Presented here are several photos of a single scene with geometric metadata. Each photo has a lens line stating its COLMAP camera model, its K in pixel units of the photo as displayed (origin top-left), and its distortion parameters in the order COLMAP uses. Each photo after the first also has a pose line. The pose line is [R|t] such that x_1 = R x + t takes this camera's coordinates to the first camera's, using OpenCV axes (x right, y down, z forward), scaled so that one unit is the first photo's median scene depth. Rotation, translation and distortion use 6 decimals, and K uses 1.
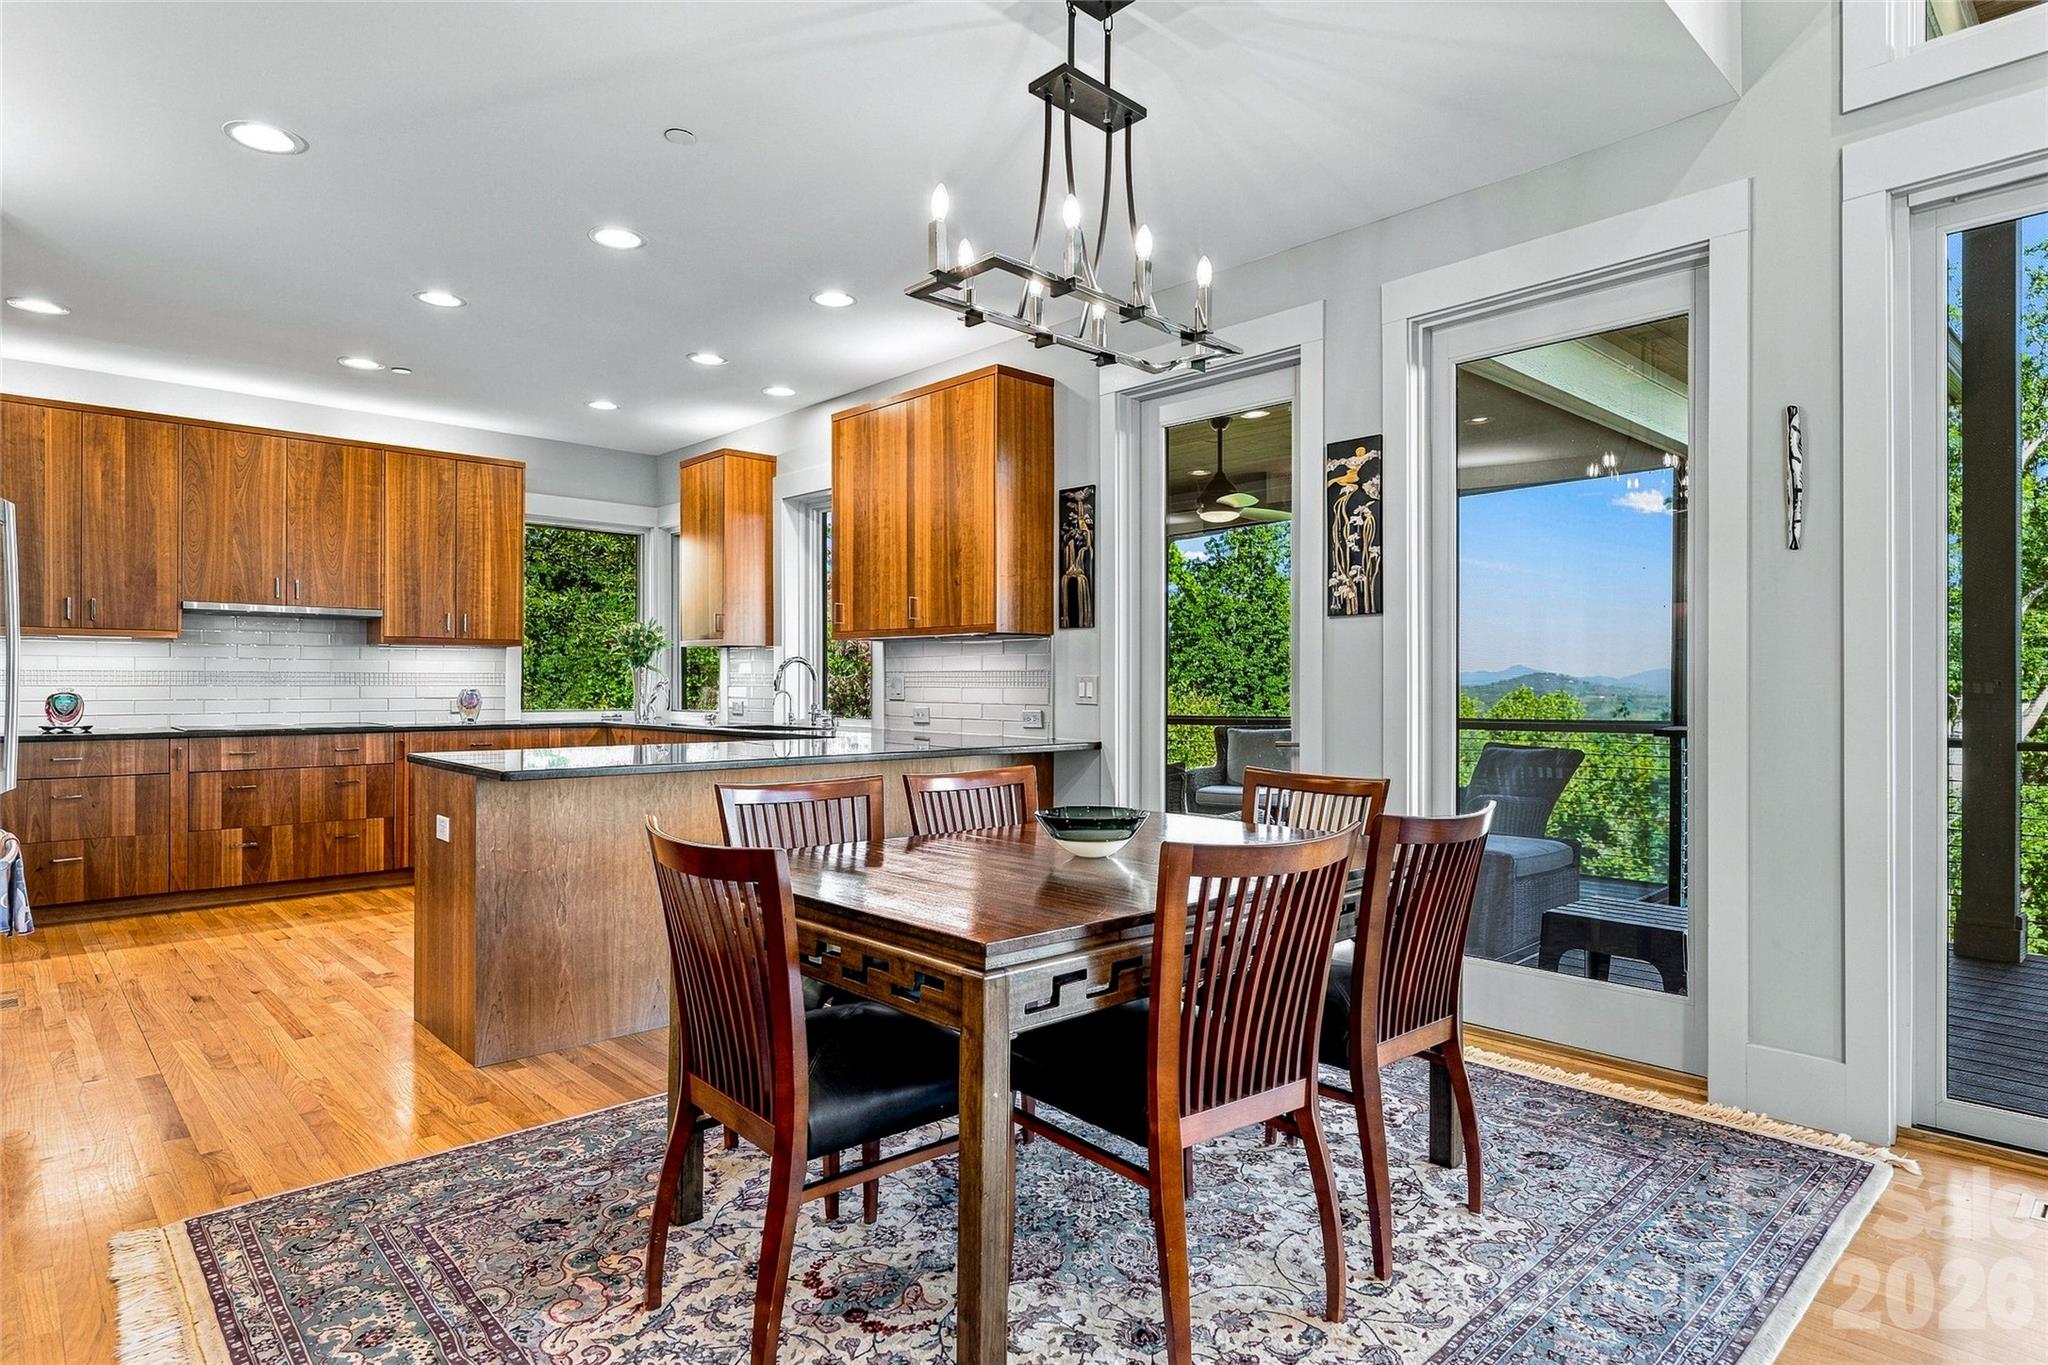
lens RADIAL K [[1121.4, 0, 1026.9], [0, 1121.4, 679.7], [0, 0, 1]] dist [-0.001253, -0.001703]
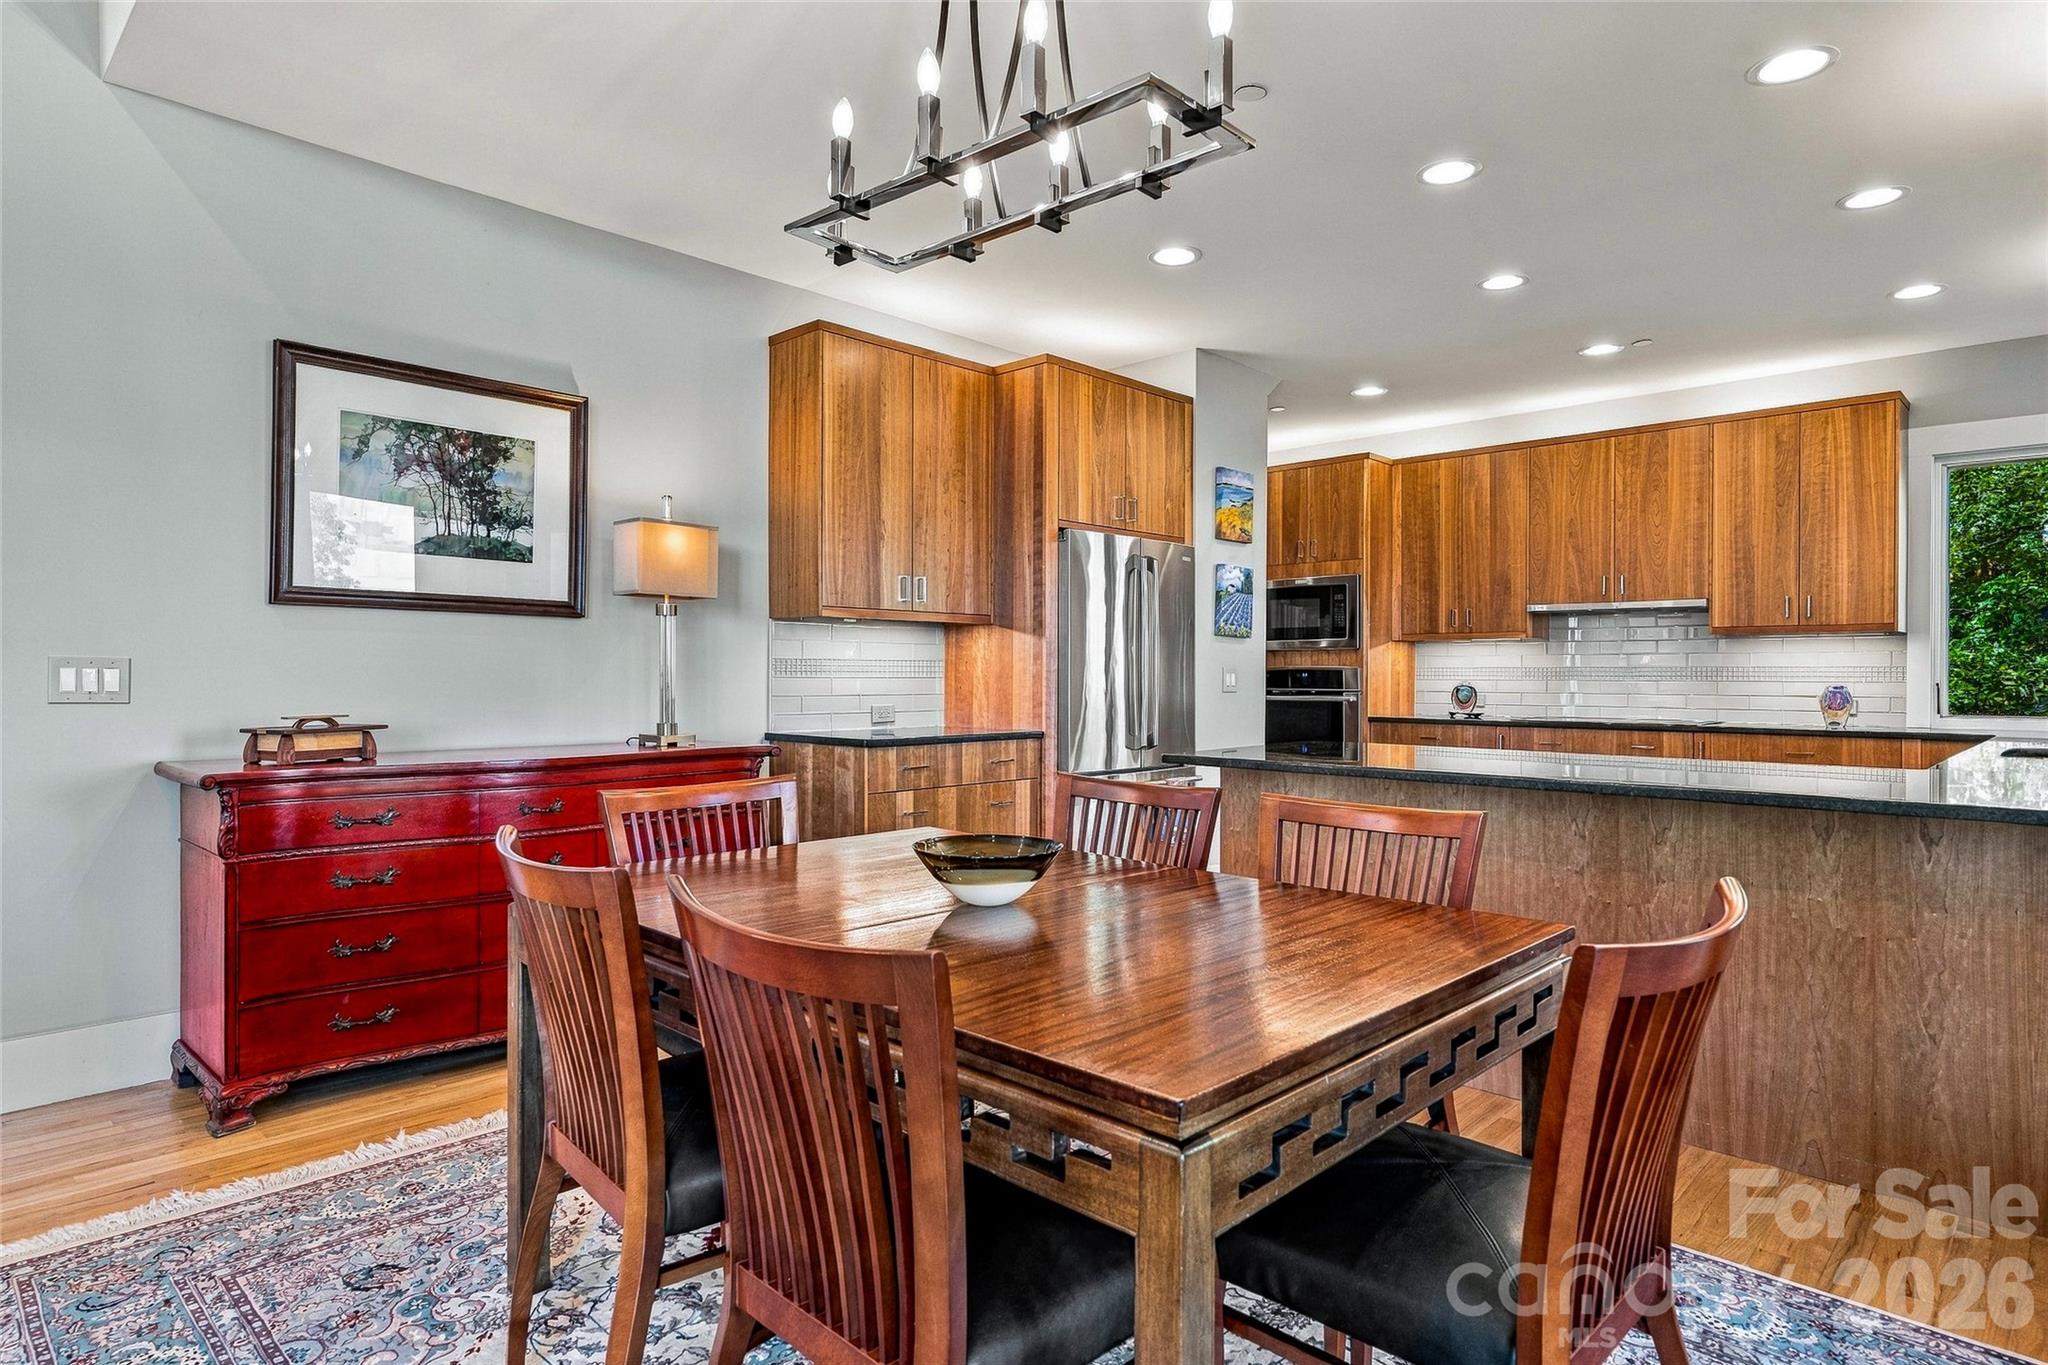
lens RADIAL K [[1121.4, 0, 1029.5], [0, 1121.4, 678.6], [0, 0, 1]] dist [-0.001253, -0.001703]
pose [[0.045537, 0.001869, -0.998961, 0.344996], [0.000910, 0.999998, 0.001913, 0.000996], [0.998962, -0.000996, 0.045535, 0.443917]]
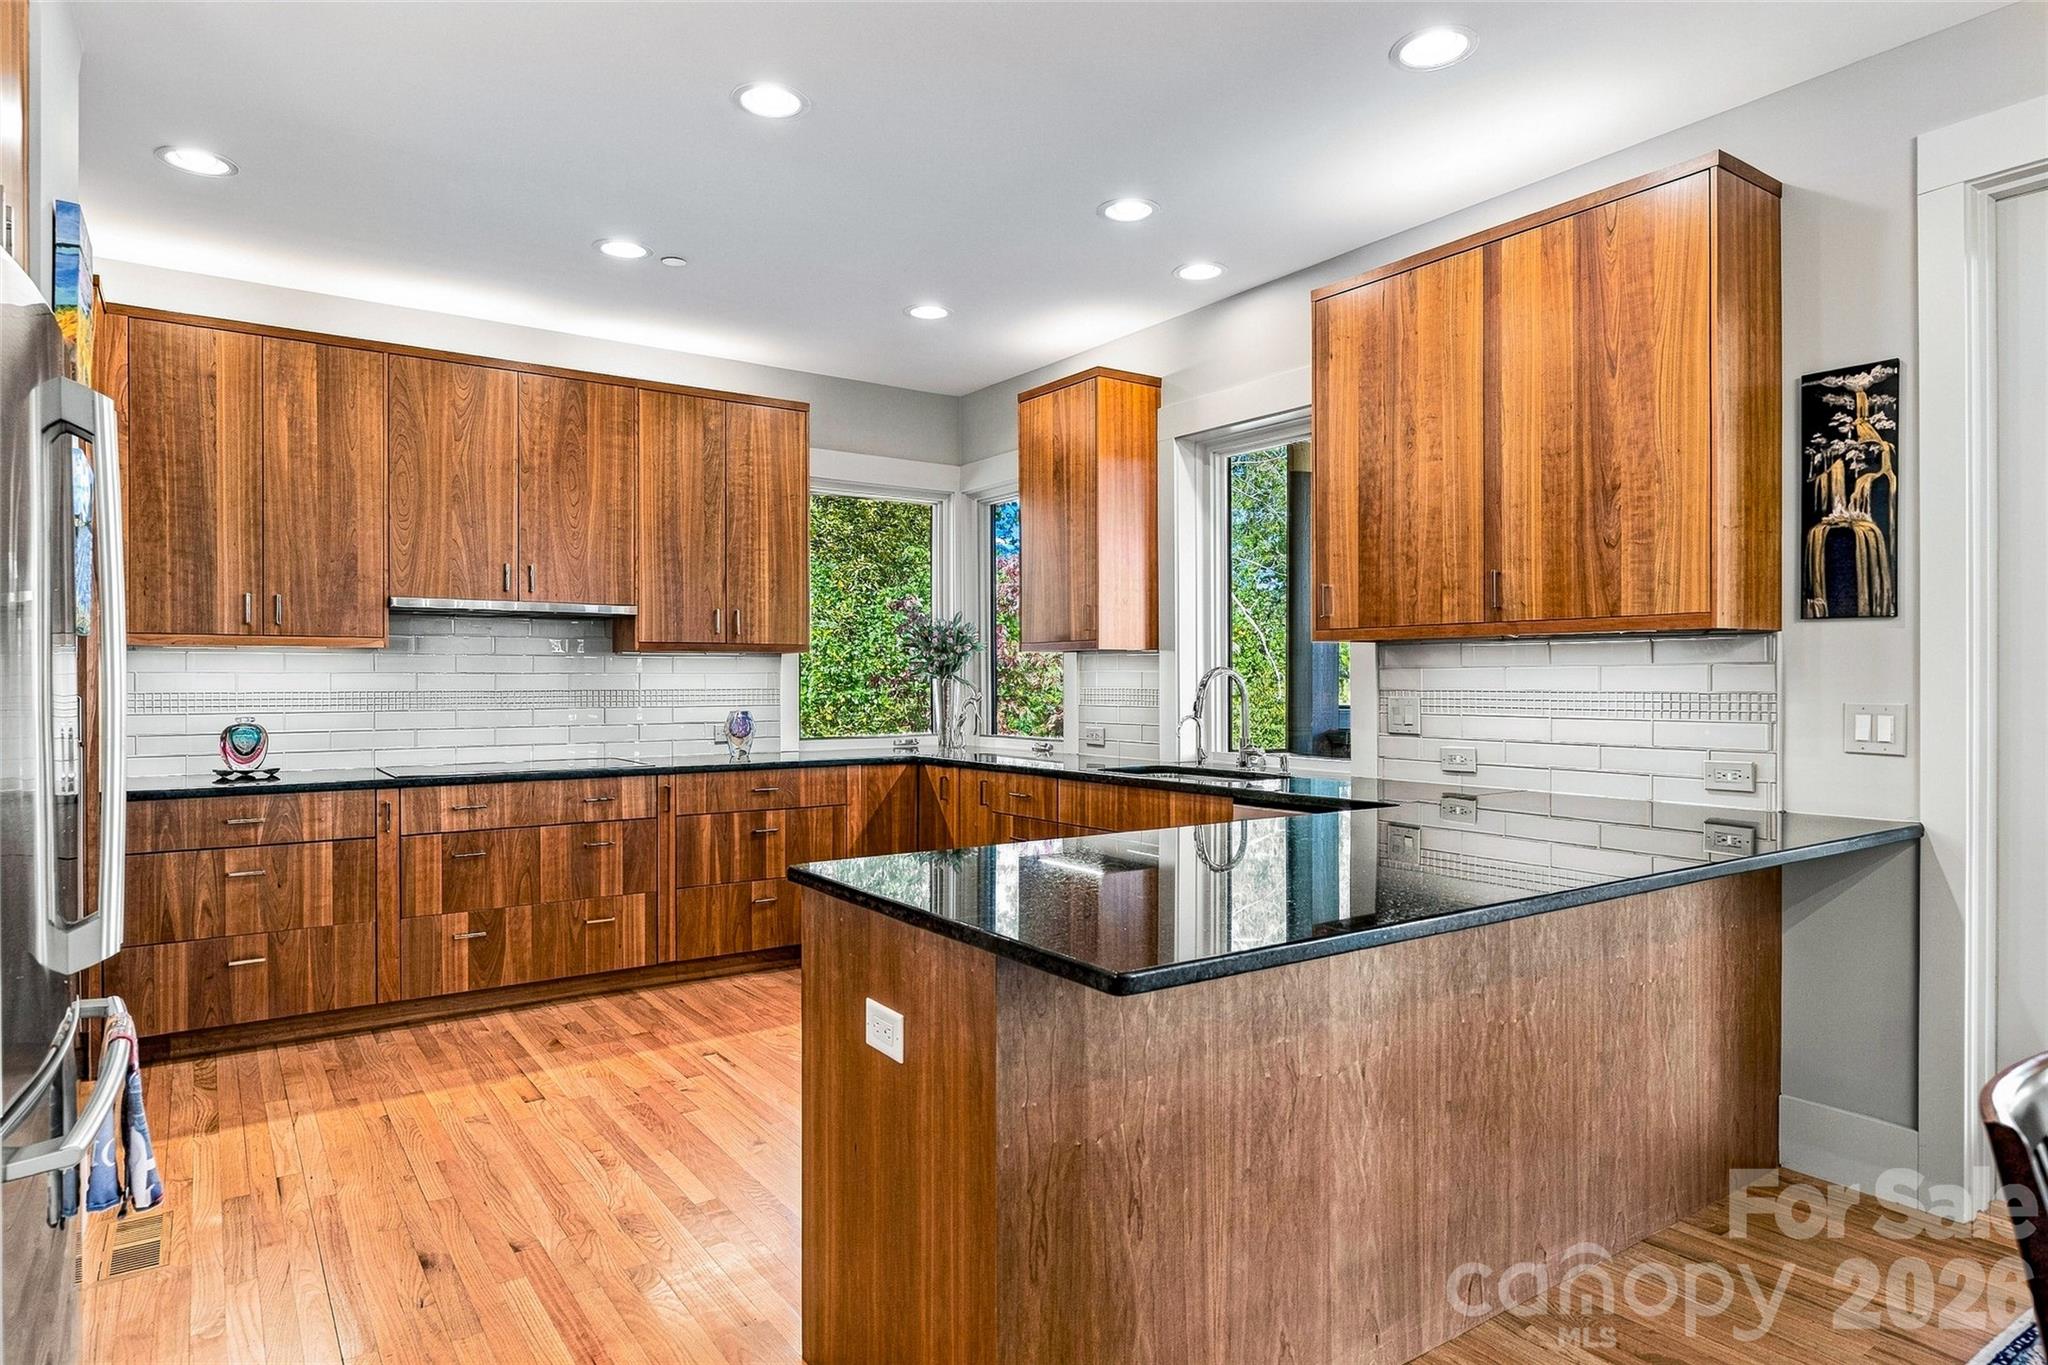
lens RADIAL K [[1192.6, 0, 1027.7], [0, 1192.6, 679.1], [0, 0, 1]] dist [-0.006566, 0.001836]
pose [[0.989502, -0.005016, -0.144432, -0.230290], [0.005266, 0.999985, 0.001349, -0.015259], [0.144424, -0.002095, 0.989514, 0.291494]]
